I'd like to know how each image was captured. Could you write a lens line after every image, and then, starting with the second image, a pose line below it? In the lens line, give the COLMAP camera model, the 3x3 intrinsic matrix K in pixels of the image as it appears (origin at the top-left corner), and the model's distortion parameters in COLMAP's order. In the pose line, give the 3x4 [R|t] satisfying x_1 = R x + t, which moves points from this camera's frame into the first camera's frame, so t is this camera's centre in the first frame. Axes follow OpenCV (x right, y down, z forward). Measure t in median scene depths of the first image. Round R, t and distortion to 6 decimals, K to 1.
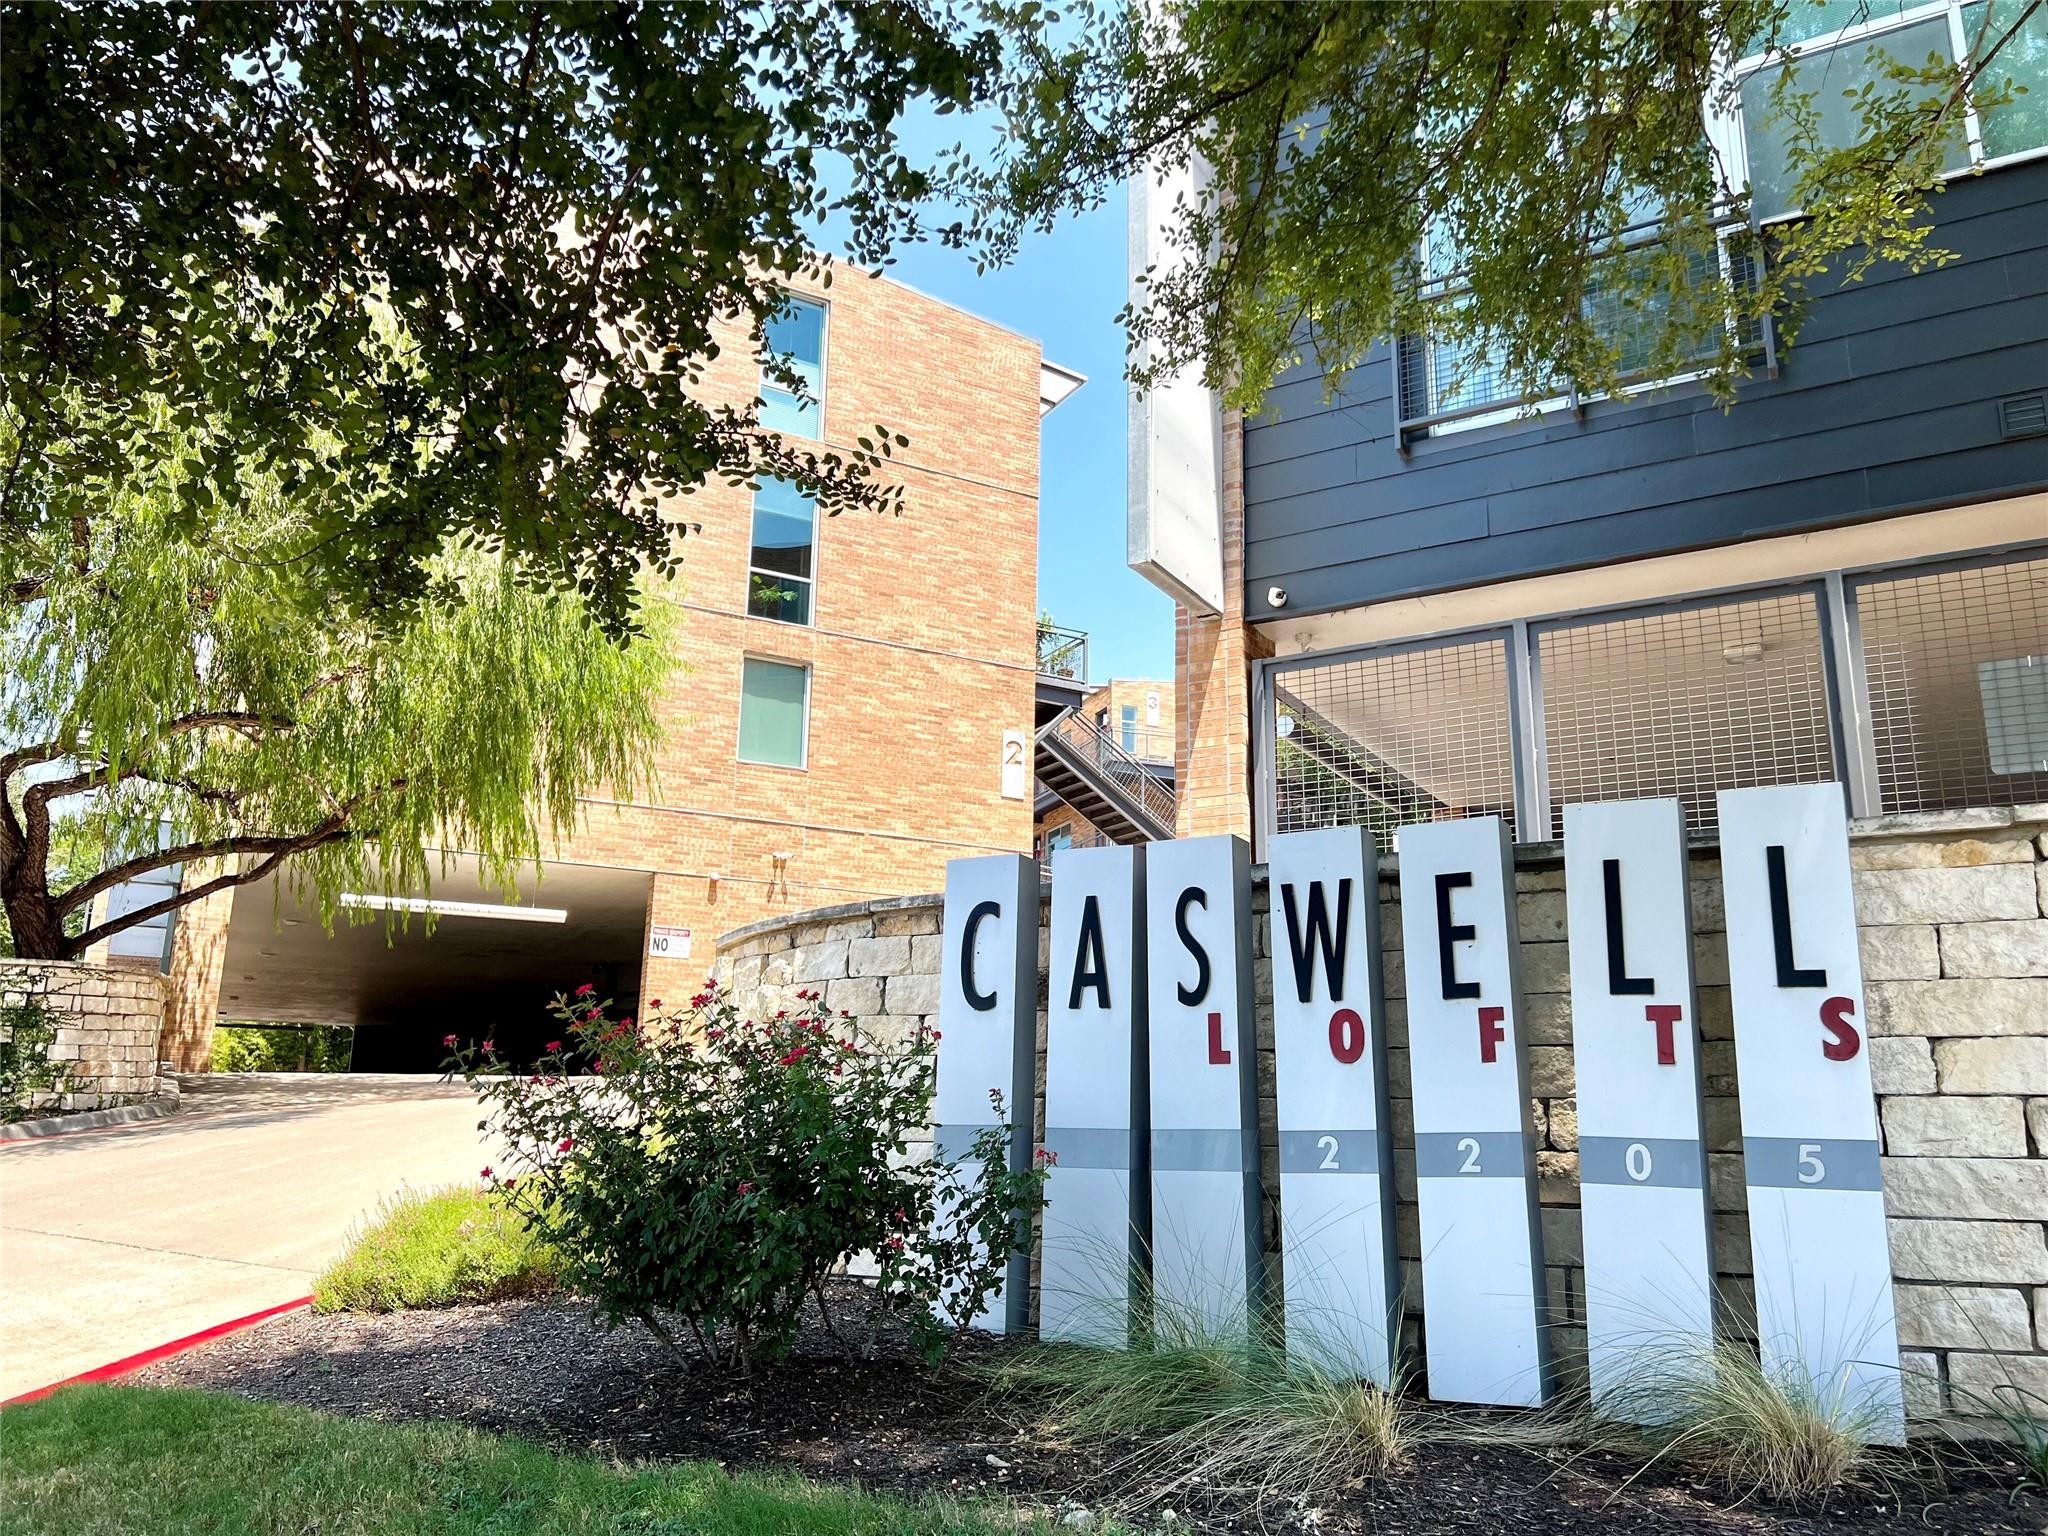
lens RADIAL K [[1561.2, 0, 1019.0], [0, 1561.2, 778.2], [0, 0, 1]] dist [0.063589, -0.070740]
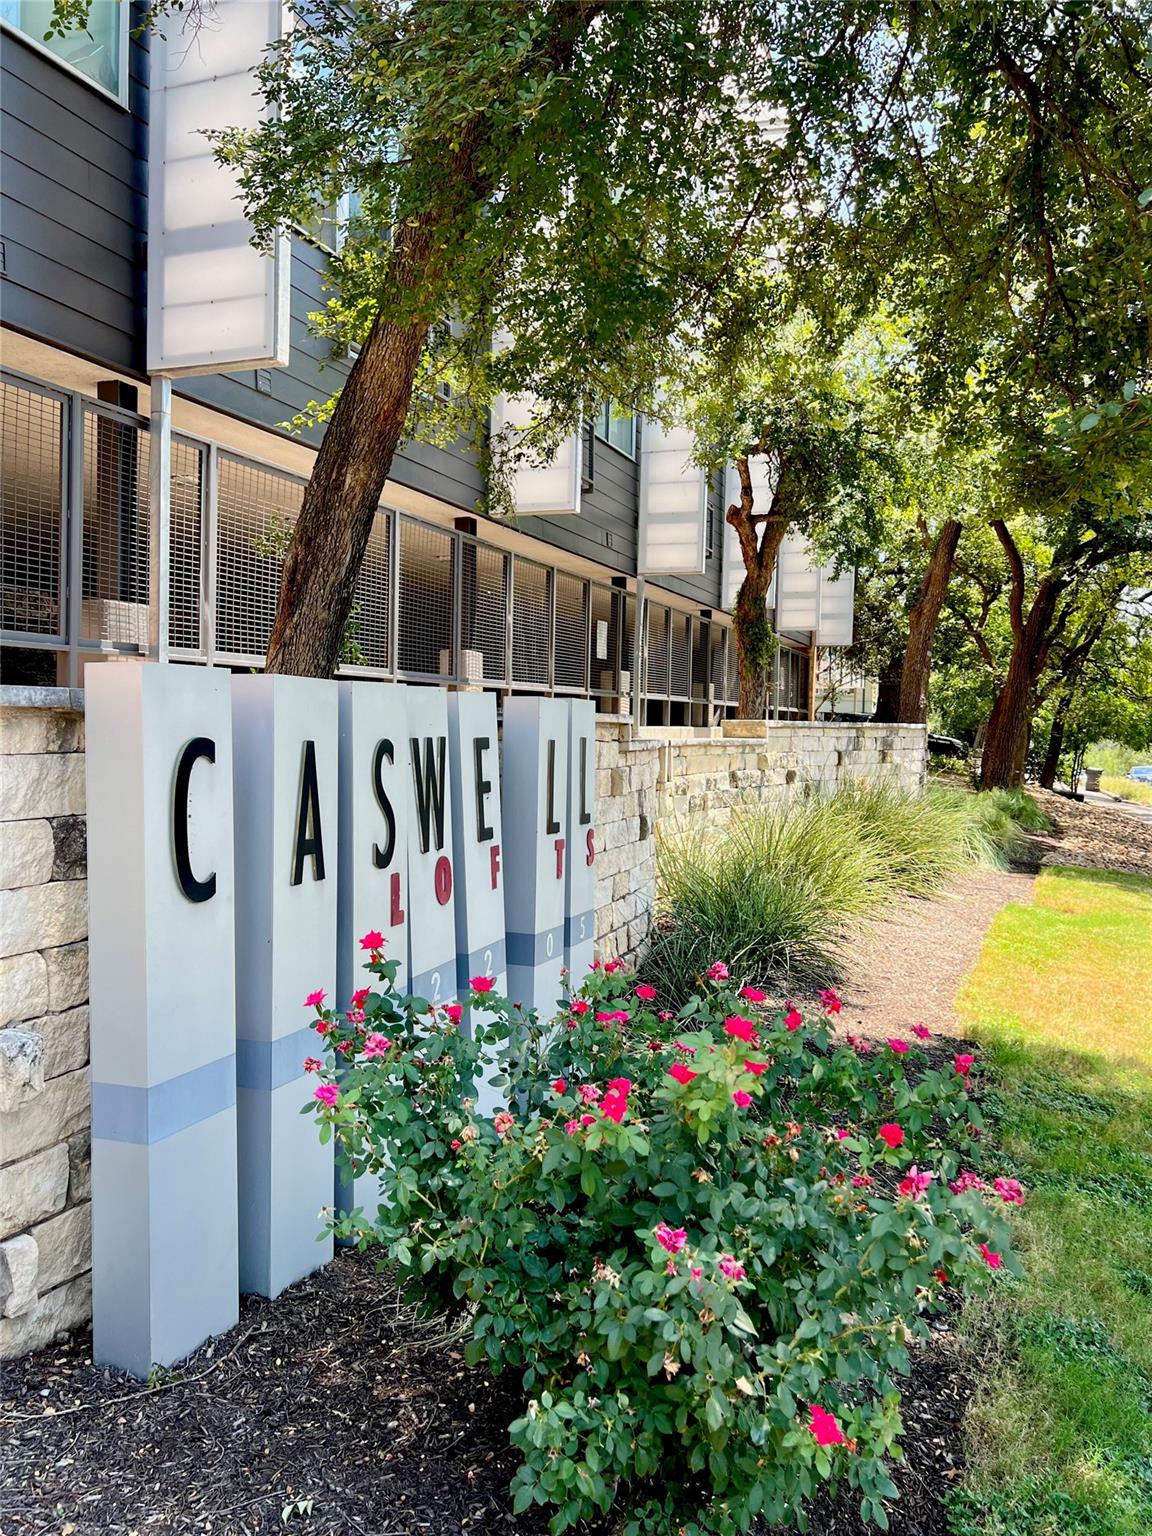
lens RADIAL K [[1170.9, 0, 576.0], [0, 1170.9, 768.0], [0, 0, 1]] dist [0.063589, -0.070740]
pose [[-0.188448, -0.075382, 0.979186, -0.577808], [-0.272639, 0.961874, 0.021579, 0.040249], [-0.943480, -0.262898, -0.201816, 1.020881]]
